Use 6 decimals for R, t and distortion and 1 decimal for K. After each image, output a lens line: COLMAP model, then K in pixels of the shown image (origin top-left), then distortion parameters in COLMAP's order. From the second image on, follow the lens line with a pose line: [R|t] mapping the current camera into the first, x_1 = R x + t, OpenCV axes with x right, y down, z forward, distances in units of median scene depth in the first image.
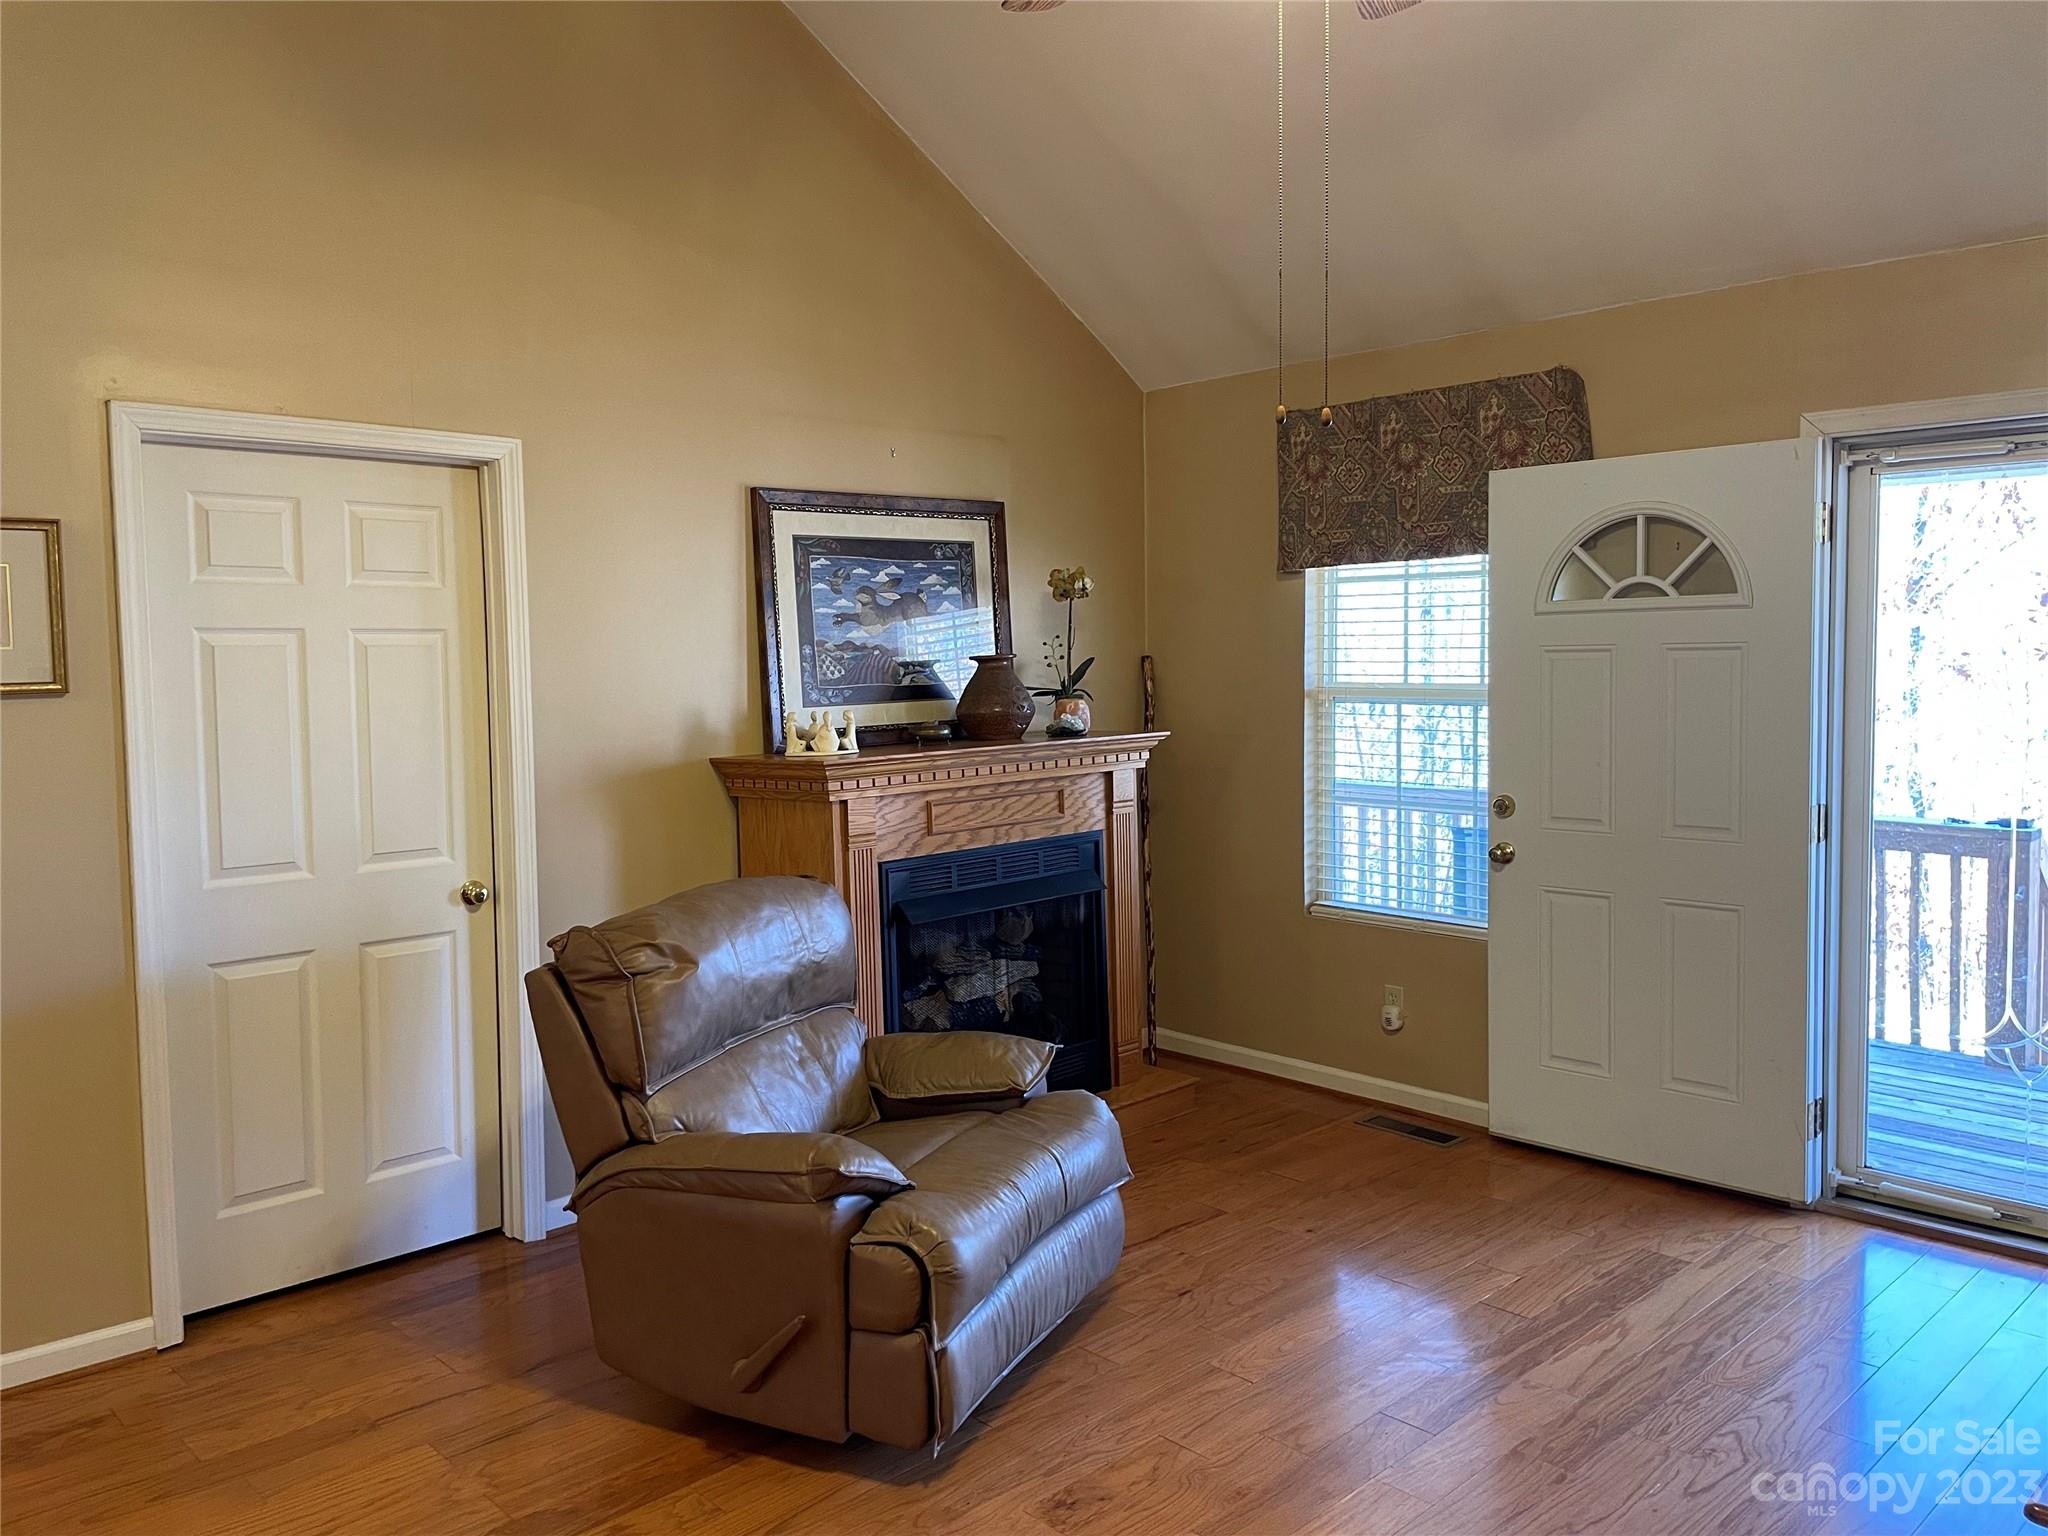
lens RADIAL K [[1537.4, 0, 1019.0], [0, 1537.4, 746.3], [0, 0, 1]] dist [0.097280, -0.121344]
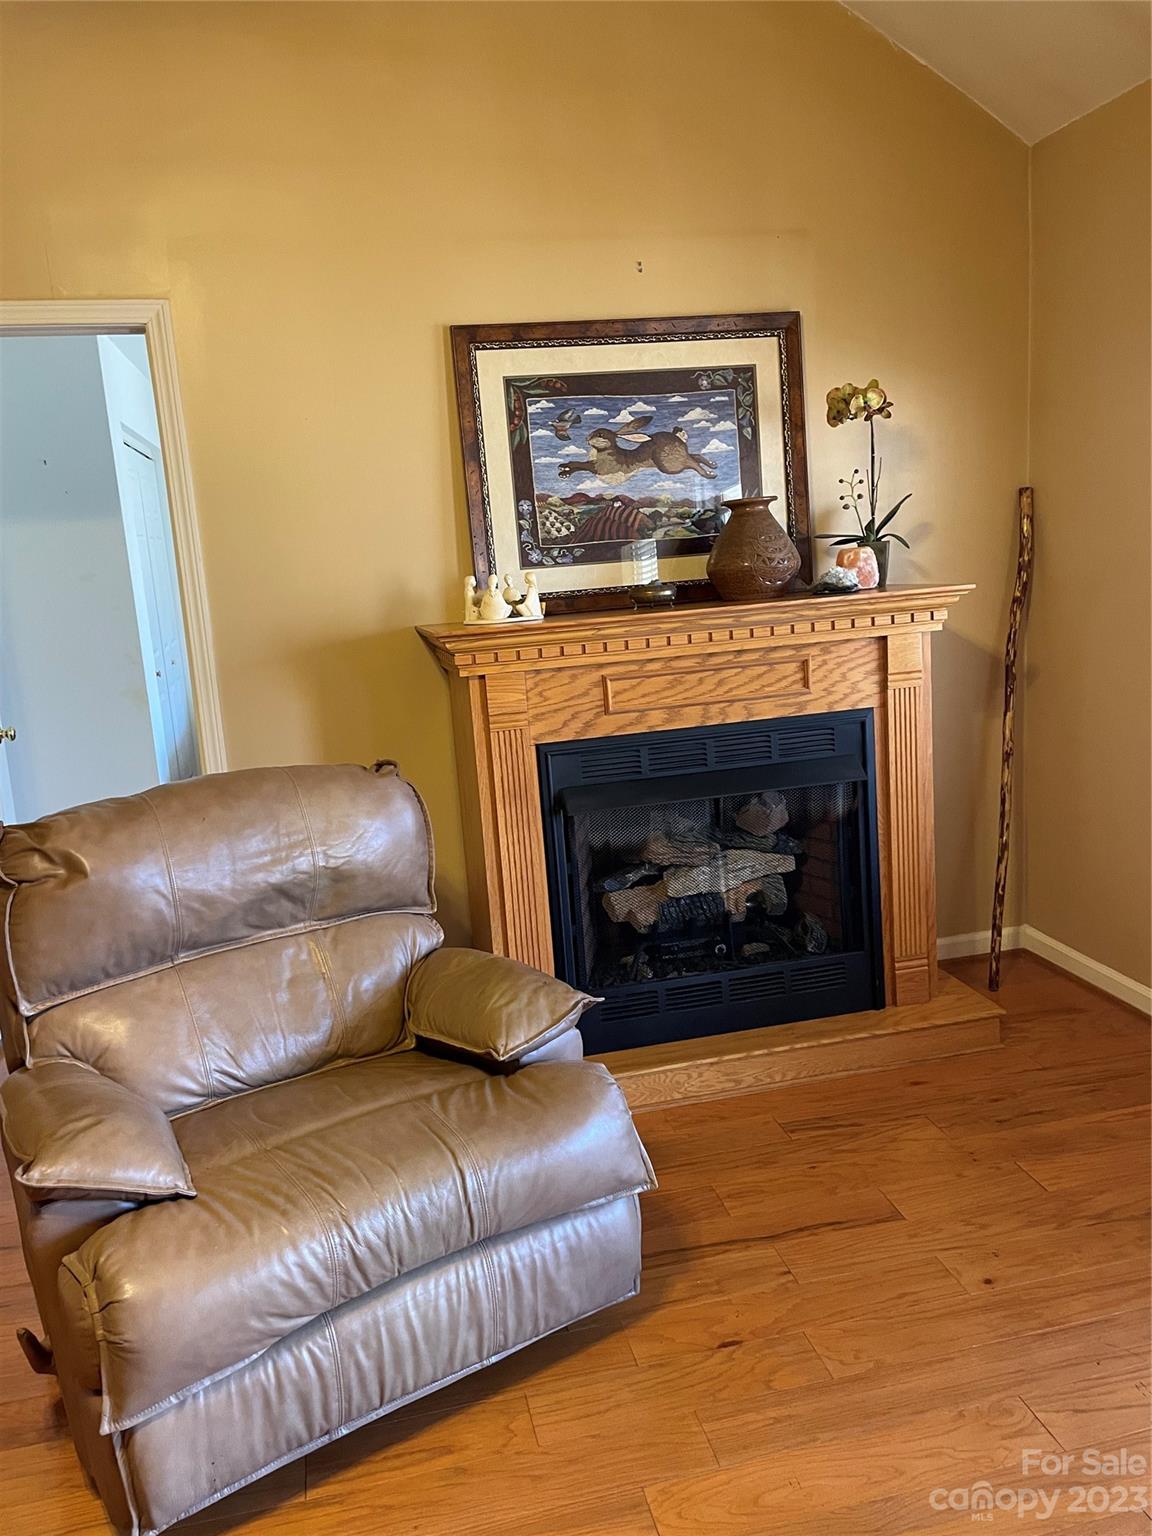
lens RADIAL K [[1157.8, 0, 573.9], [0, 1157.8, 757.4], [0, 0, 1]] dist [0.095817, -0.117636]
pose [[0.855949, 0.055168, -0.514110, 0.251895], [0.017991, 0.990512, 0.136243, -0.007592], [0.516748, -0.125866, 0.846835, 0.403201]]
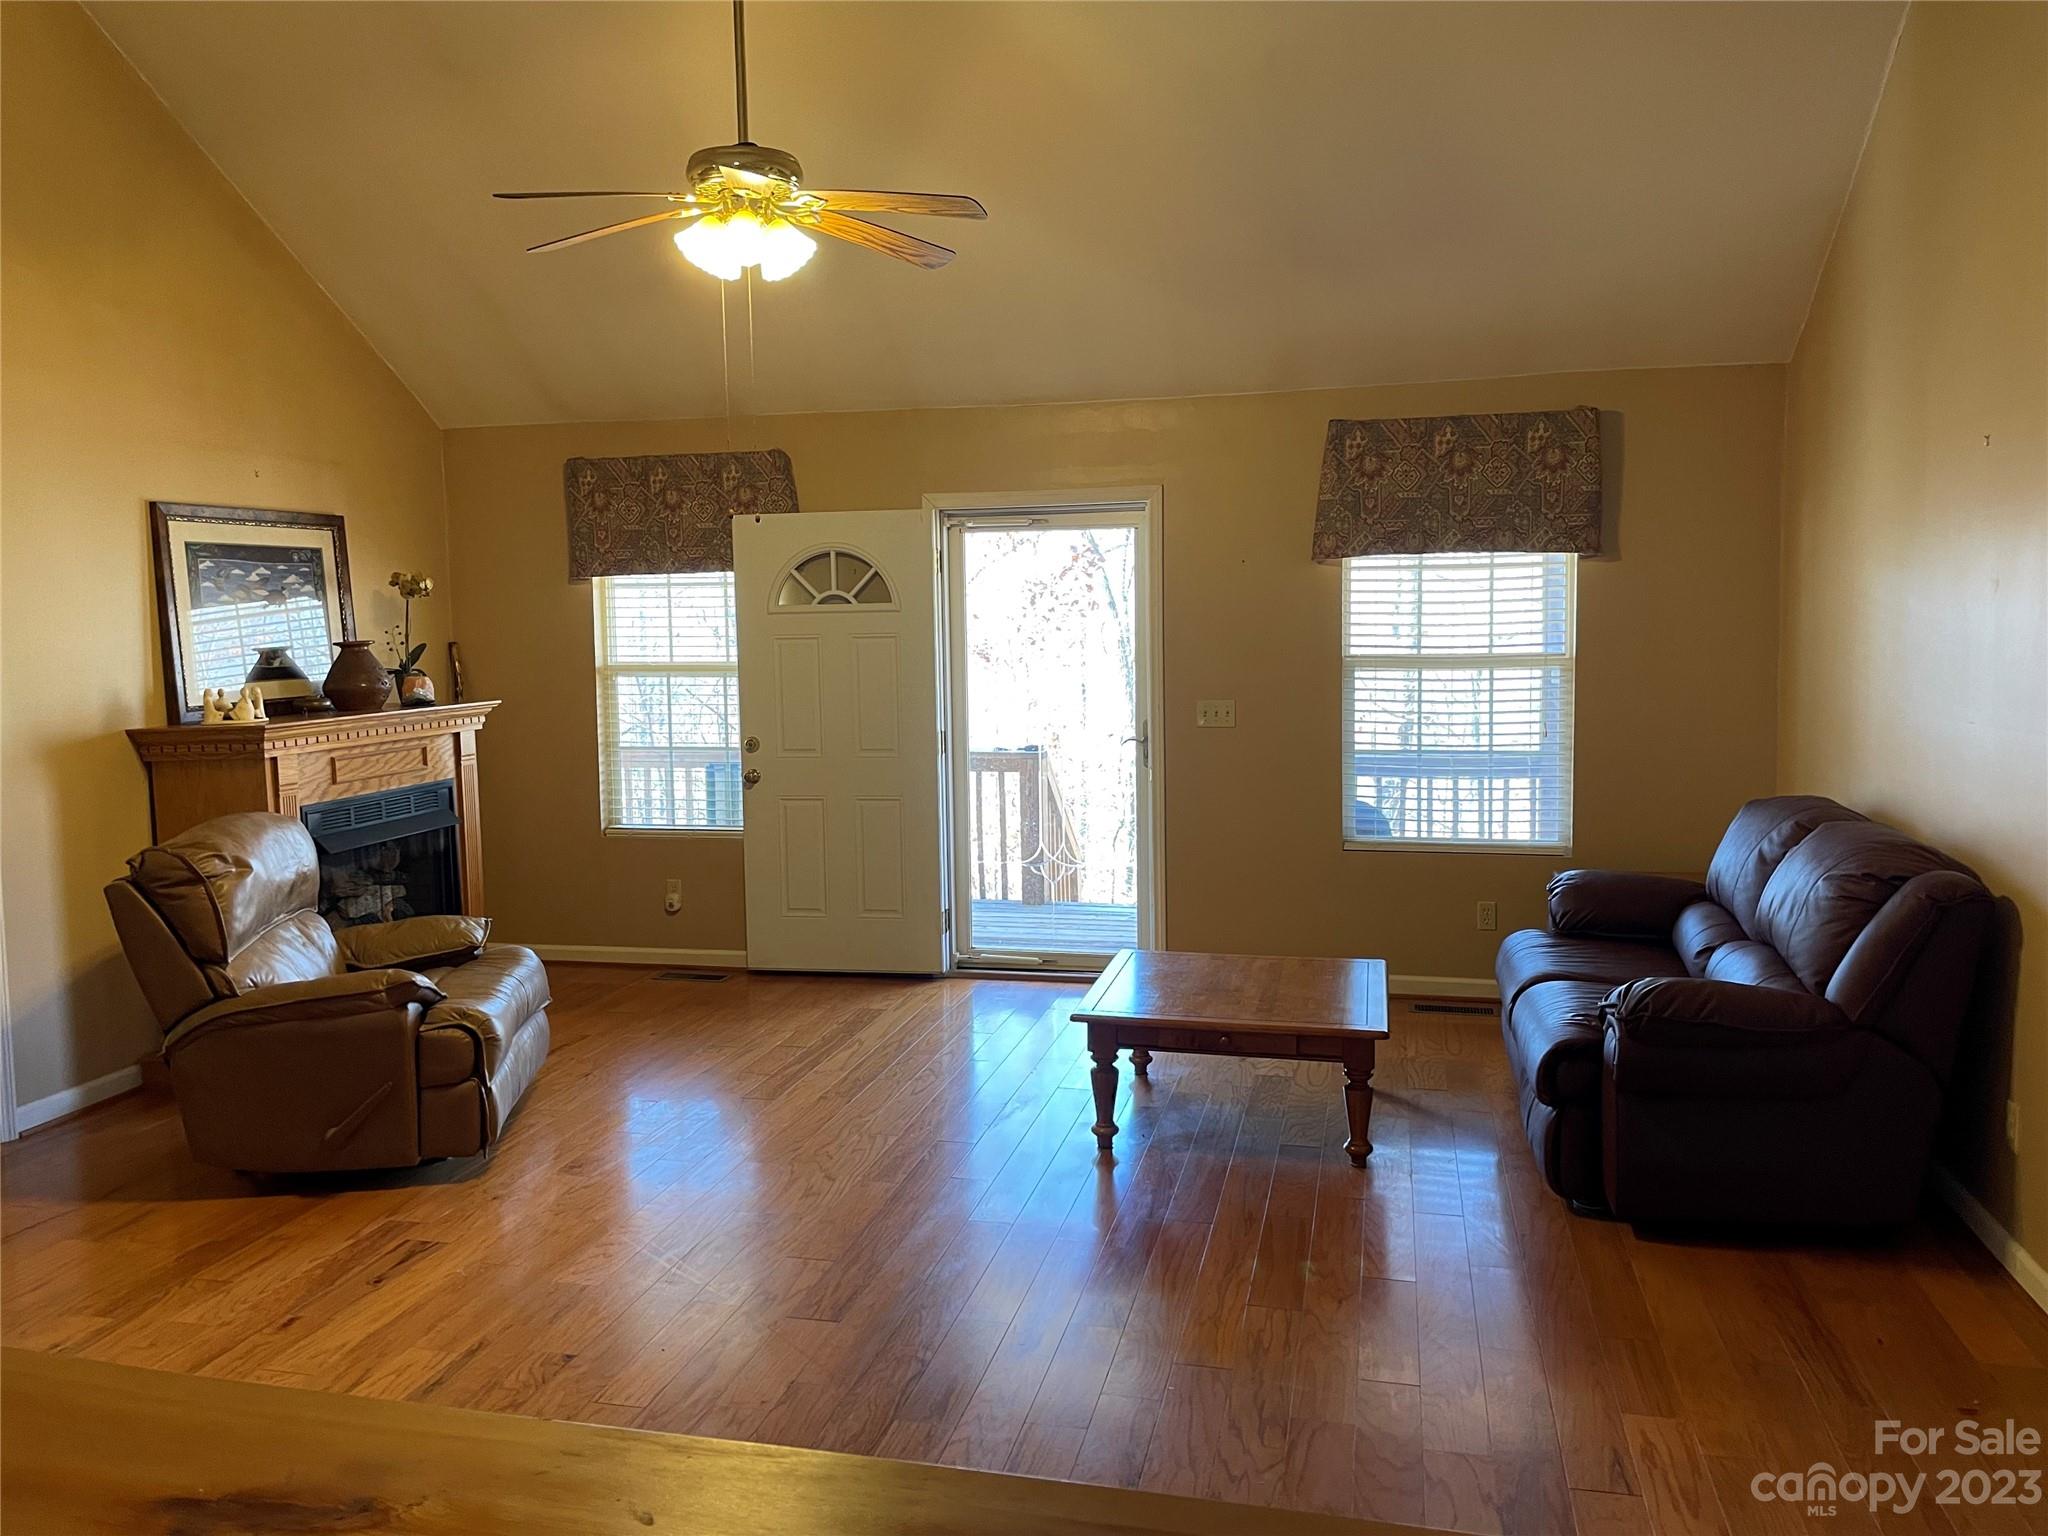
lens RADIAL K [[1537.4, 0, 1019.0], [0, 1537.4, 746.3], [0, 0, 1]] dist [0.097280, -0.121344]
pose [[0.839920, -0.041164, 0.541148, -0.261958], [0.037391, 0.999139, 0.017967, 0.023433], [-0.541421, 0.005143, 0.840736, -0.360146]]
